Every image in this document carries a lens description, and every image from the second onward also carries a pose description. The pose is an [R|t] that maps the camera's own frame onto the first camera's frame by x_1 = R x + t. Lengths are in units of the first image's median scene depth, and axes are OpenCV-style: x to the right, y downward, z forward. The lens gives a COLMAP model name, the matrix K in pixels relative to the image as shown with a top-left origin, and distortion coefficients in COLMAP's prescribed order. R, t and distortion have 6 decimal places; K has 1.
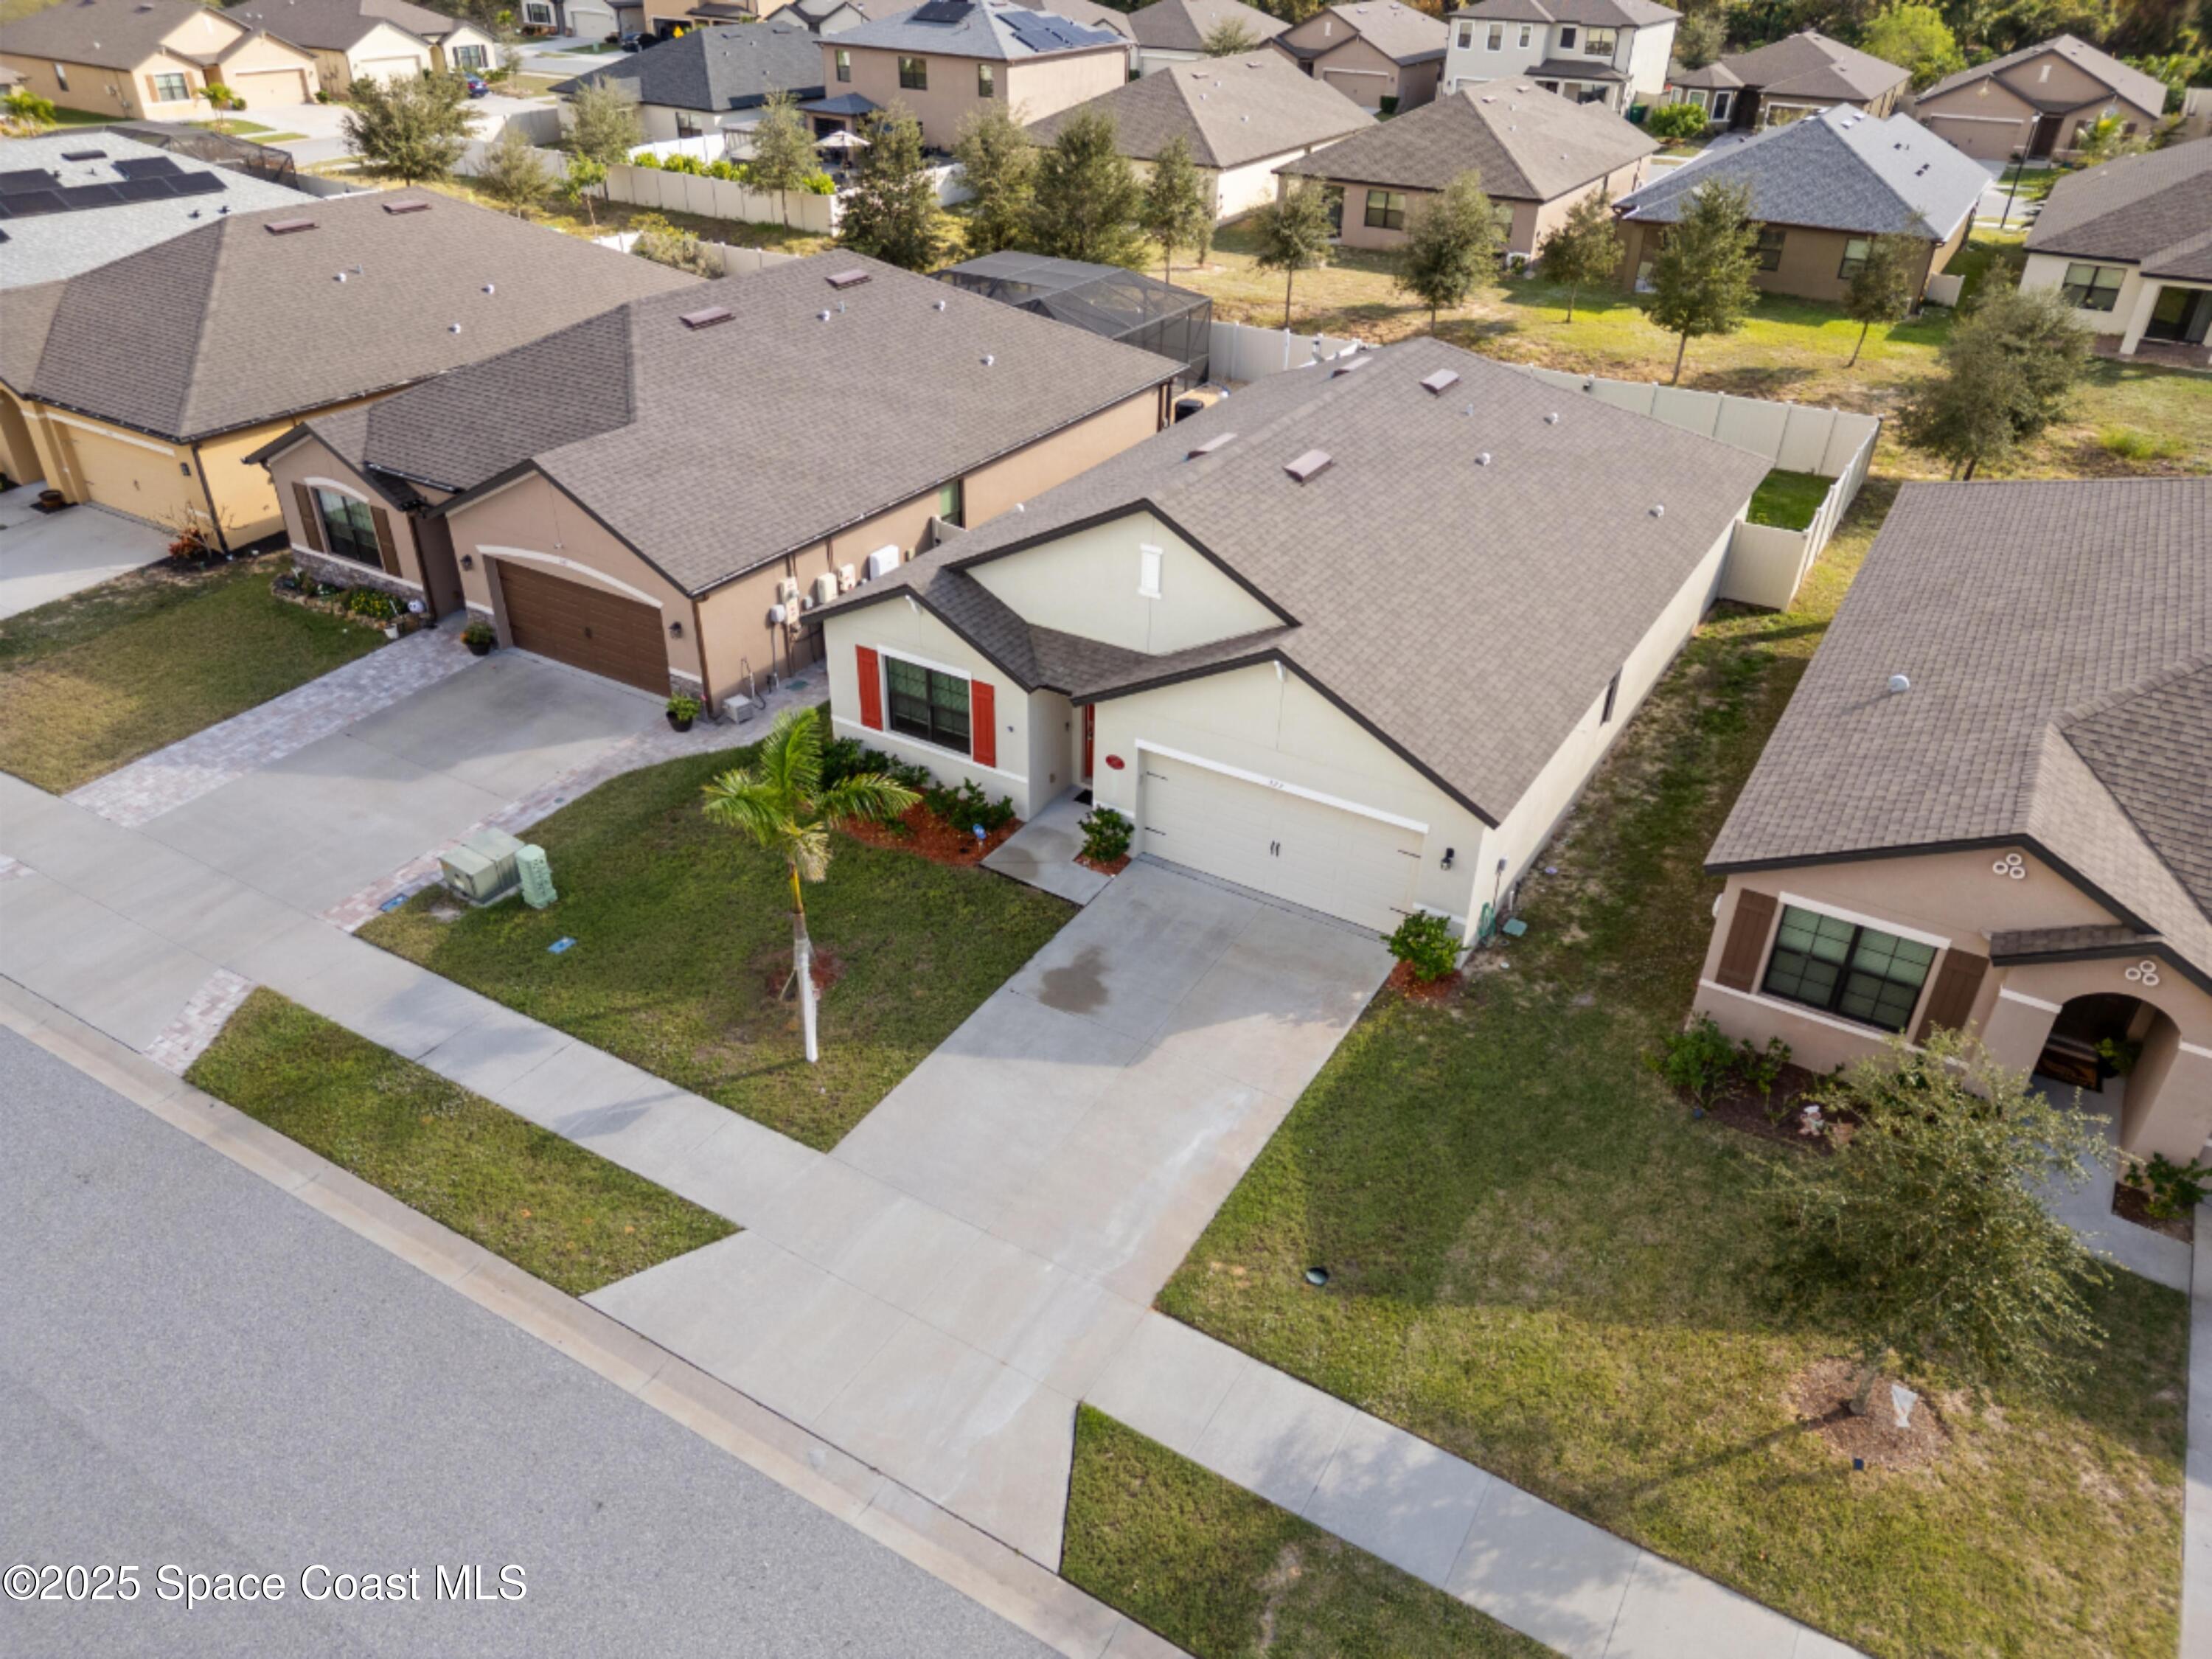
lens RADIAL K [[1521.7, 0, 1106.0], [0, 1521.7, 829.5], [0, 0, 1]] dist [0.035419, -0.000297]
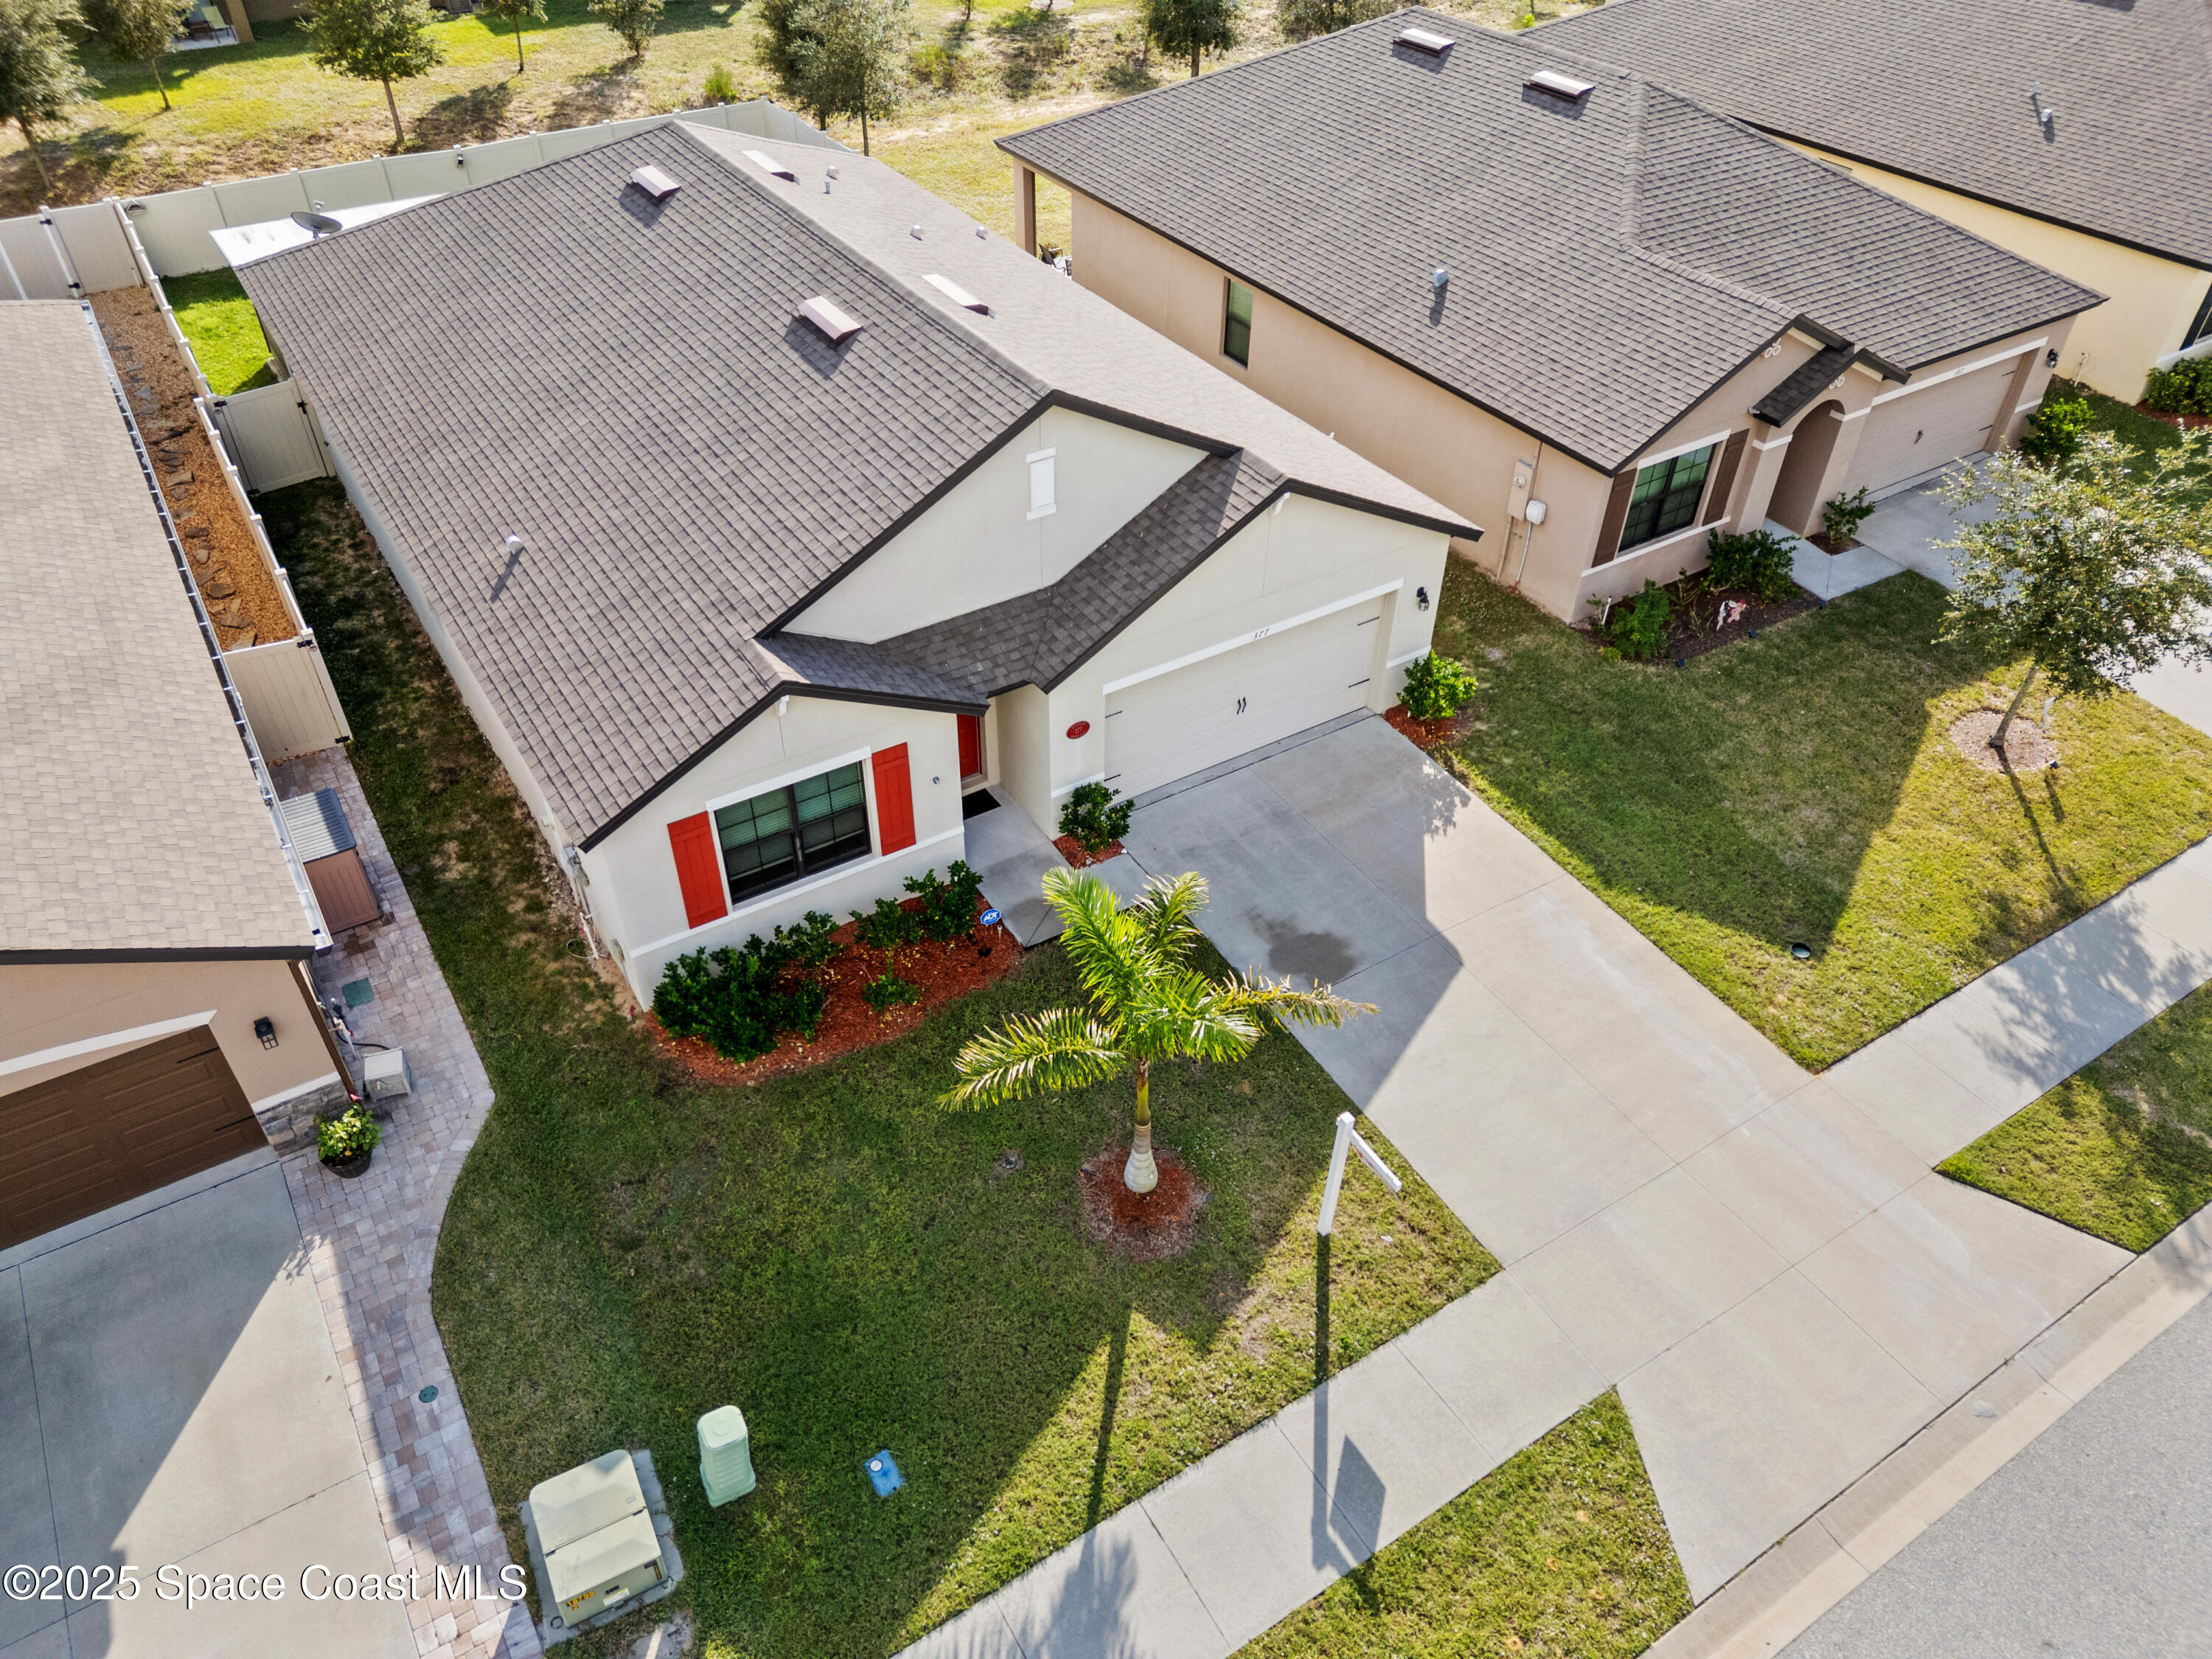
lens RADIAL K [[1519.4, 0, 1084.4], [0, 1519.4, 862.4], [0, 0, 1]] dist [0.014555, -0.004256]
pose [[0.451696, -0.599910, 0.660363, -0.618917], [0.469047, 0.789308, 0.396217, -0.336564], [-0.758924, 0.130772, 0.637913, 0.585598]]
